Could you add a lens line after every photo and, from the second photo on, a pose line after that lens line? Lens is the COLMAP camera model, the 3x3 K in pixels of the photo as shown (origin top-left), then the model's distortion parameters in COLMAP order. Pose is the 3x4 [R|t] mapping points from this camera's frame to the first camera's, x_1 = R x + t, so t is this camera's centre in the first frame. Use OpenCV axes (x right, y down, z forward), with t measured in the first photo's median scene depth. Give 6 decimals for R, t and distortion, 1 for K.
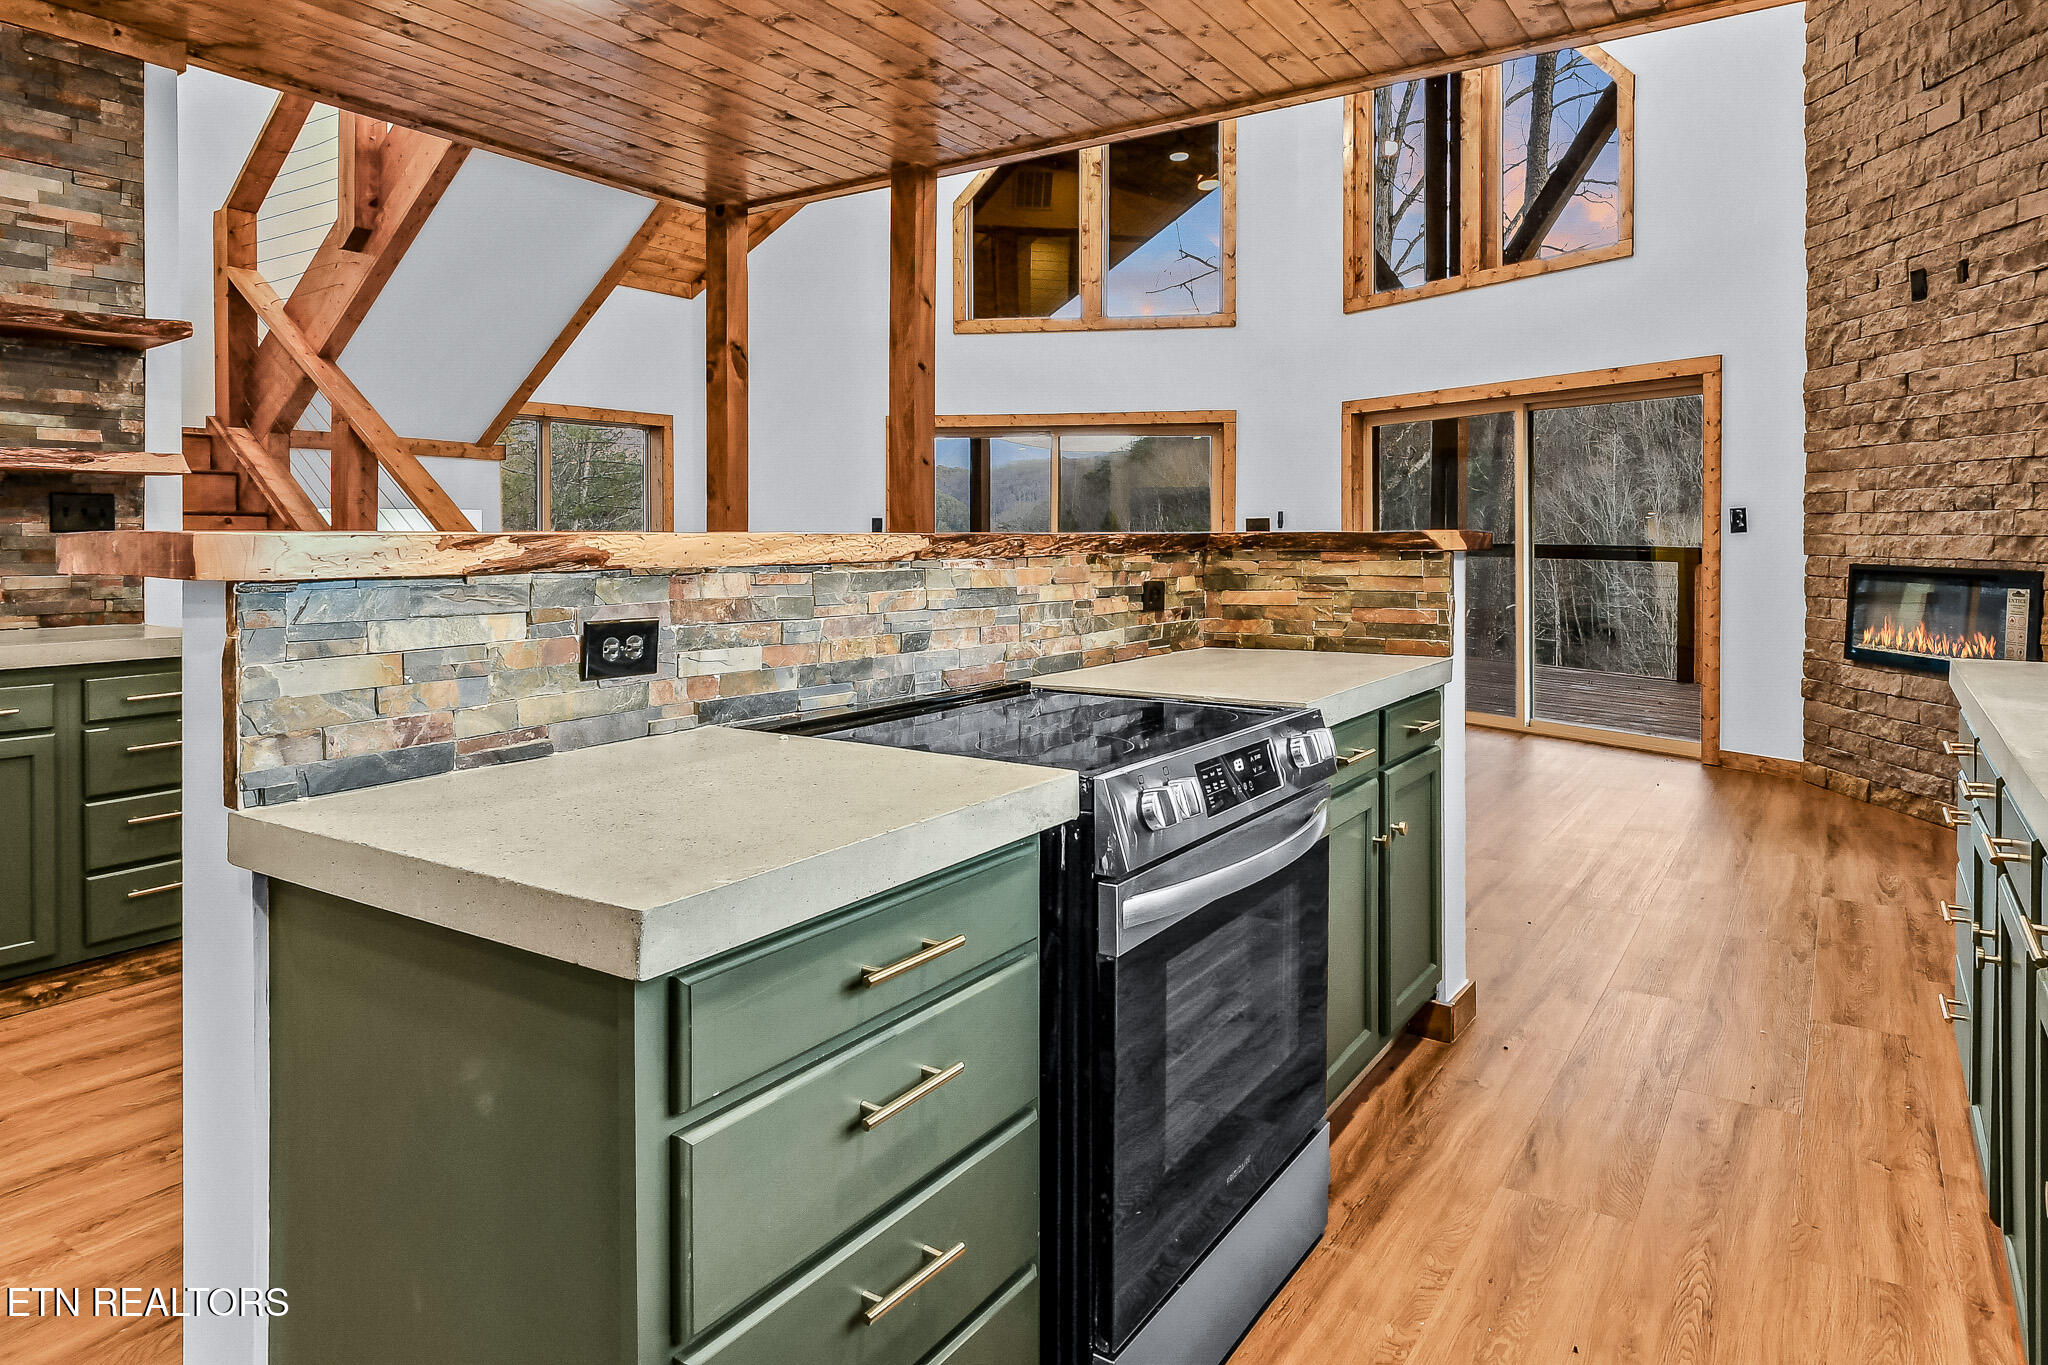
lens RADIAL K [[1249.8, 0, 964.7], [0, 1249.8, 538.5], [0, 0, 1]] dist [0.003991, 0.001782]
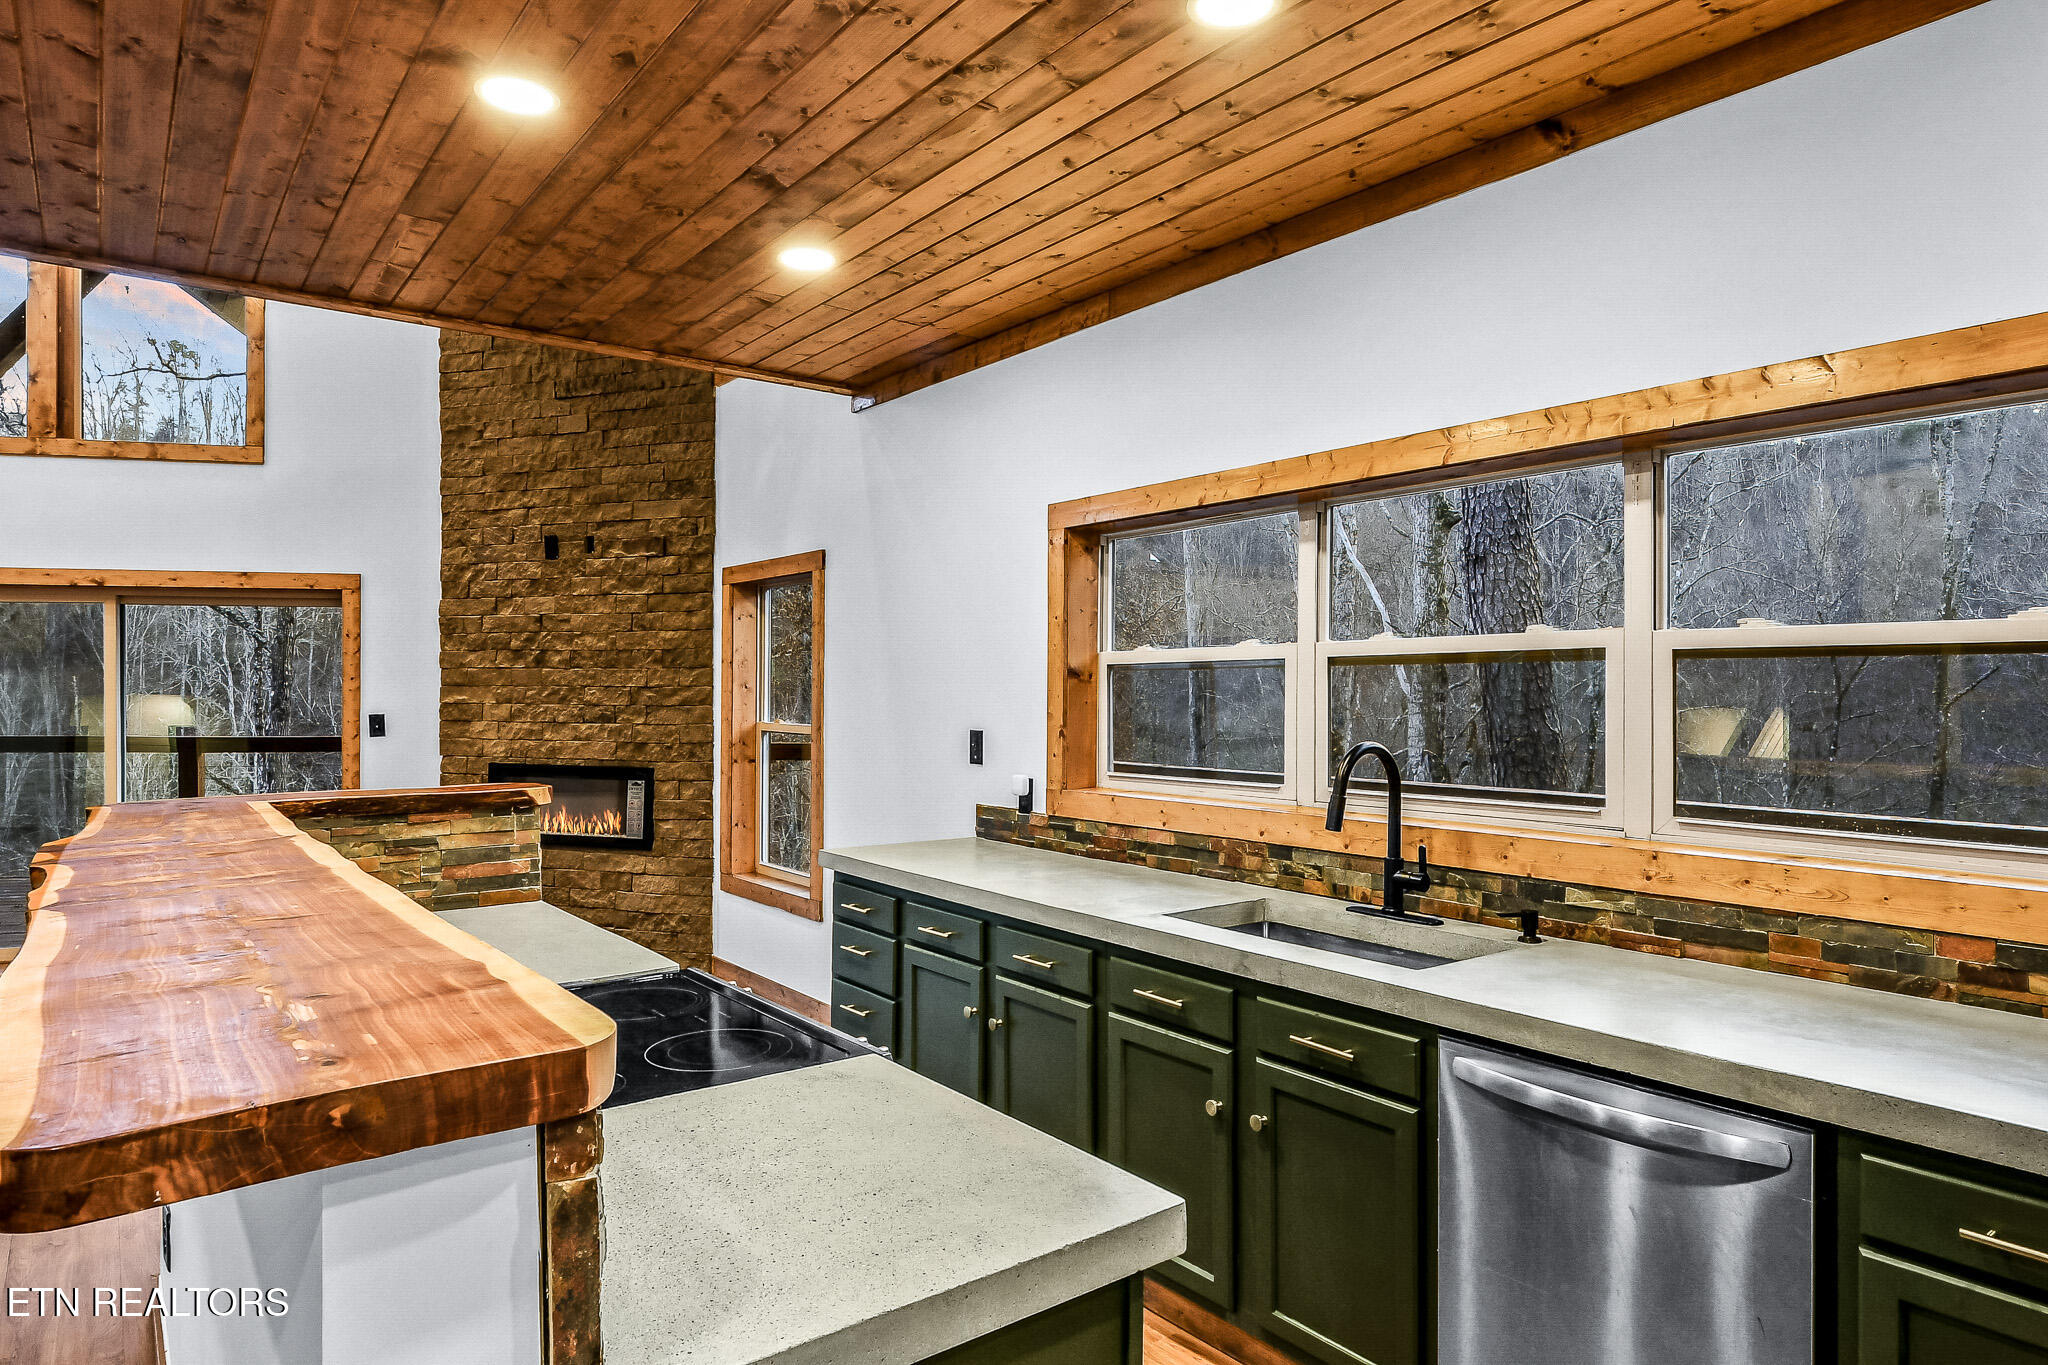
lens RADIAL K [[1249.8, 0, 1019.3], [0, 1249.8, 686.5], [0, 0, 1]] dist [0.003991, 0.001782]
pose [[0.308703, -0.001521, 0.951157, -0.321451], [0.007098, 0.999975, -0.000704, -0.054633], [-0.951132, 0.006969, 0.308706, 0.143768]]
